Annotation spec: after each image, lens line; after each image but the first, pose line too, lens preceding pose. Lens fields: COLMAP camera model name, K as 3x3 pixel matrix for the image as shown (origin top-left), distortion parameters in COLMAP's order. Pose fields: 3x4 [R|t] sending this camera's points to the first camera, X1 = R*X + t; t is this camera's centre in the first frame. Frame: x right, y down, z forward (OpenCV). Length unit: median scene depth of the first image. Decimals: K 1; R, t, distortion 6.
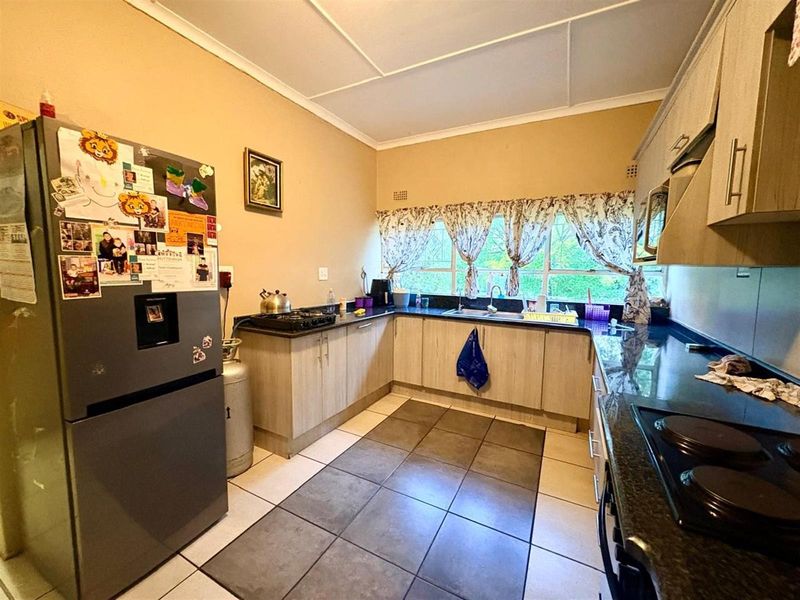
lens RADIAL K [[318.8, 0, 398.5], [0, 318.8, 298.9], [0, 0, 1]] dist [-0.000261, 0.000211]
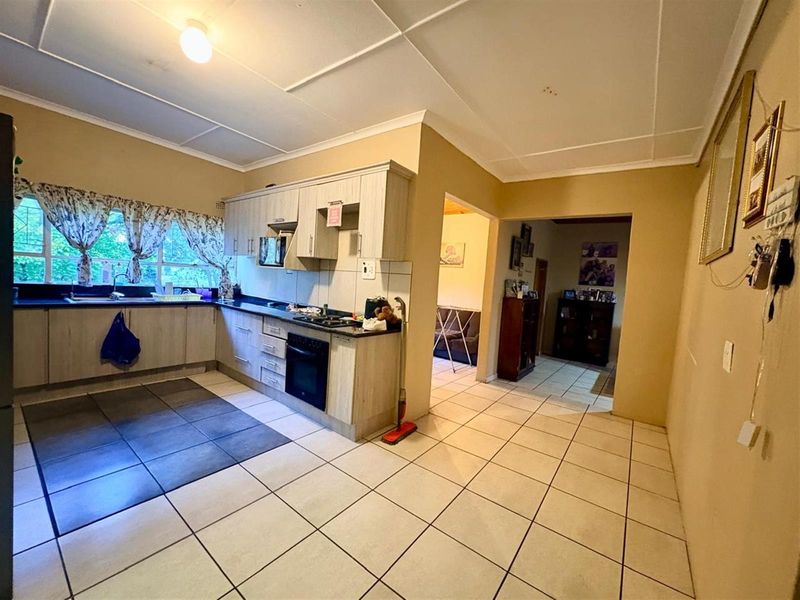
lens RADIAL K [[318.8, 0, 398.5], [0, 318.8, 298.9], [0, 0, 1]] dist [-0.000261, 0.000211]
pose [[0.179183, -0.060590, 0.981948, -0.656866], [0.024328, 0.998069, 0.057145, 0.004804], [-0.983515, 0.013650, 0.180311, -0.163750]]
